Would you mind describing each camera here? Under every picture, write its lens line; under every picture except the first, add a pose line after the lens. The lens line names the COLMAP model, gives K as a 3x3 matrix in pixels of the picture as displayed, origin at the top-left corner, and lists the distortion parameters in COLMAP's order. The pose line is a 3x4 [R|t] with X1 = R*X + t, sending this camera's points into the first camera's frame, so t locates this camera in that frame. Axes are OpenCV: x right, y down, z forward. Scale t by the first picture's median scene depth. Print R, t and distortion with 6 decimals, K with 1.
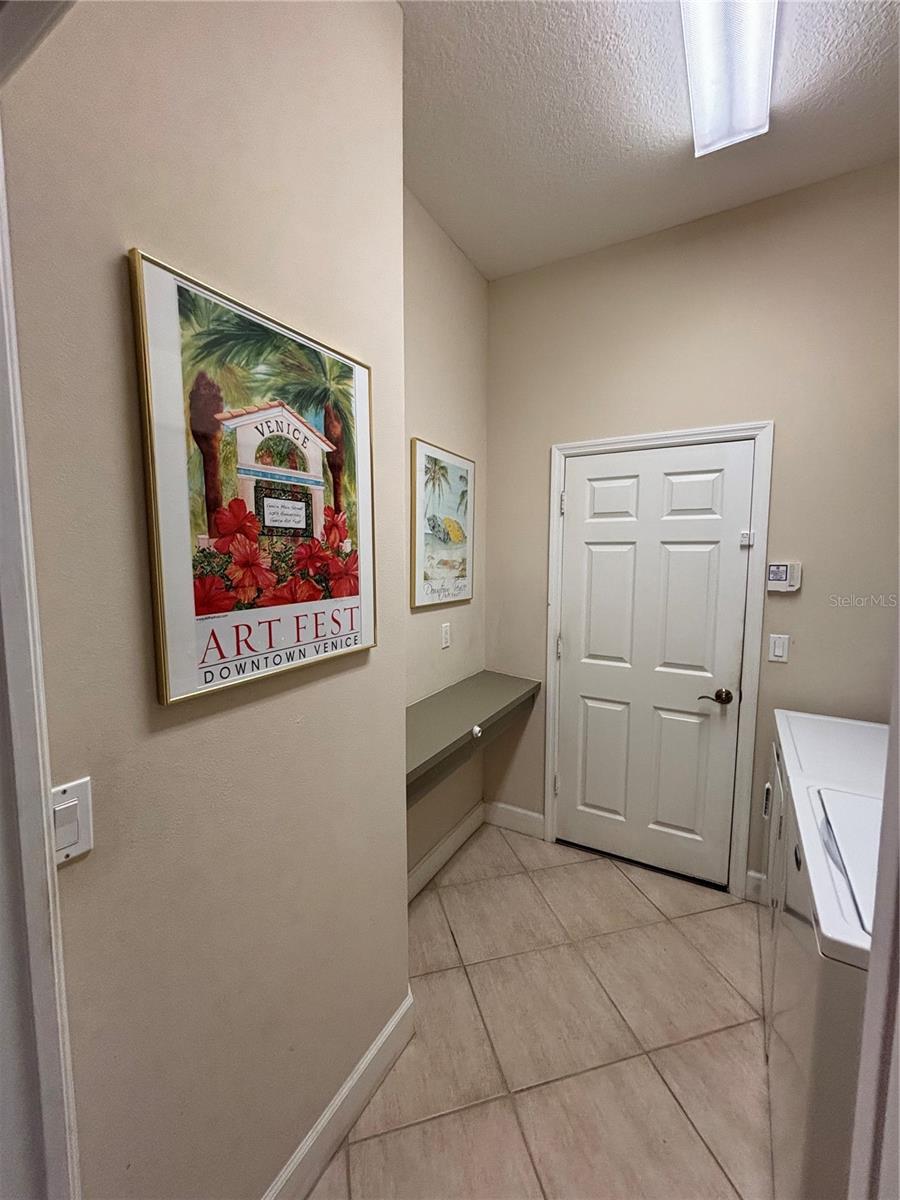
lens RADIAL K [[488.7, 0, 450.0], [0, 488.7, 600.0], [0, 0, 1]] dist [-0.009032, 0.003010]
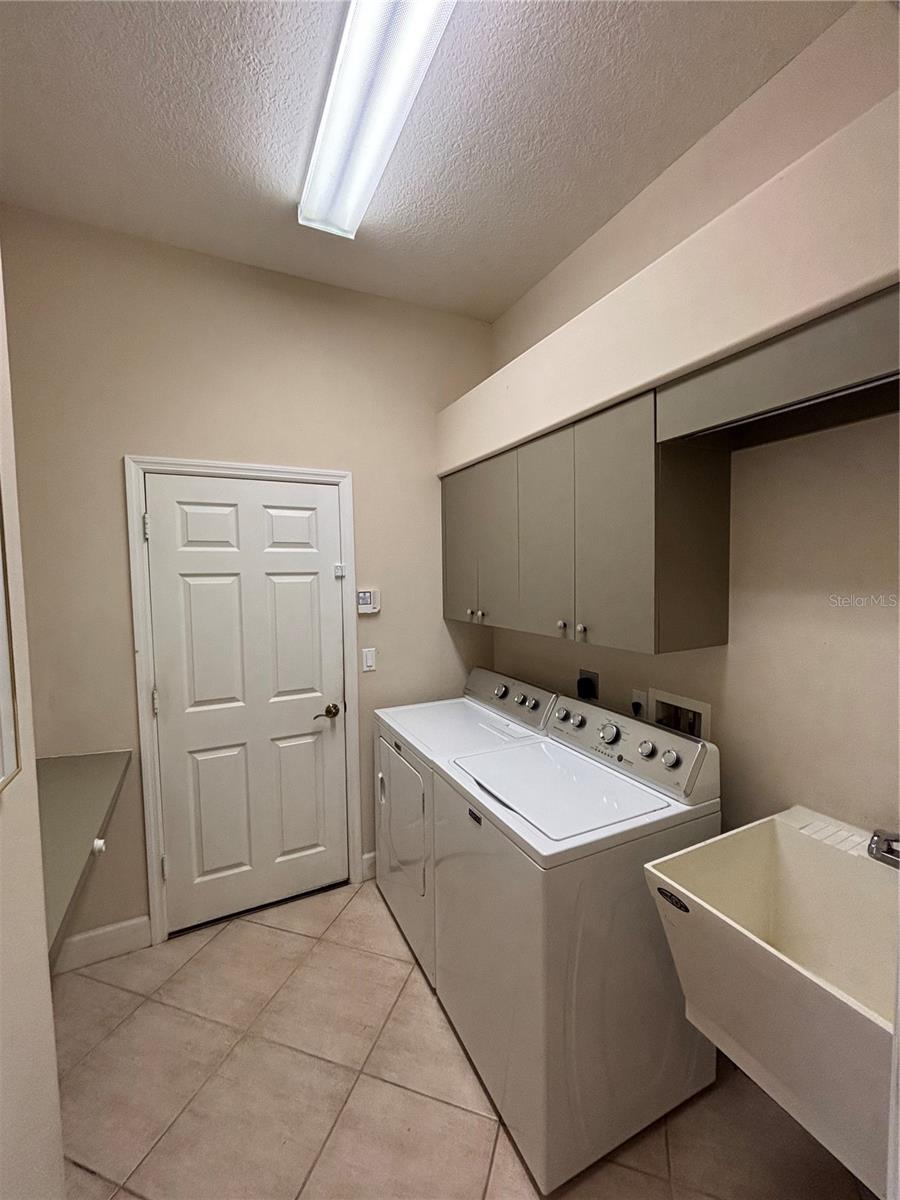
lens RADIAL K [[488.7, 0, 450.0], [0, 488.7, 600.0], [0, 0, 1]] dist [-0.009032, 0.003010]
pose [[0.550006, -0.058469, 0.833111, -0.200627], [0.094335, 0.995512, 0.007588, -0.036767], [-0.829816, 0.074418, 0.553053, 0.137568]]
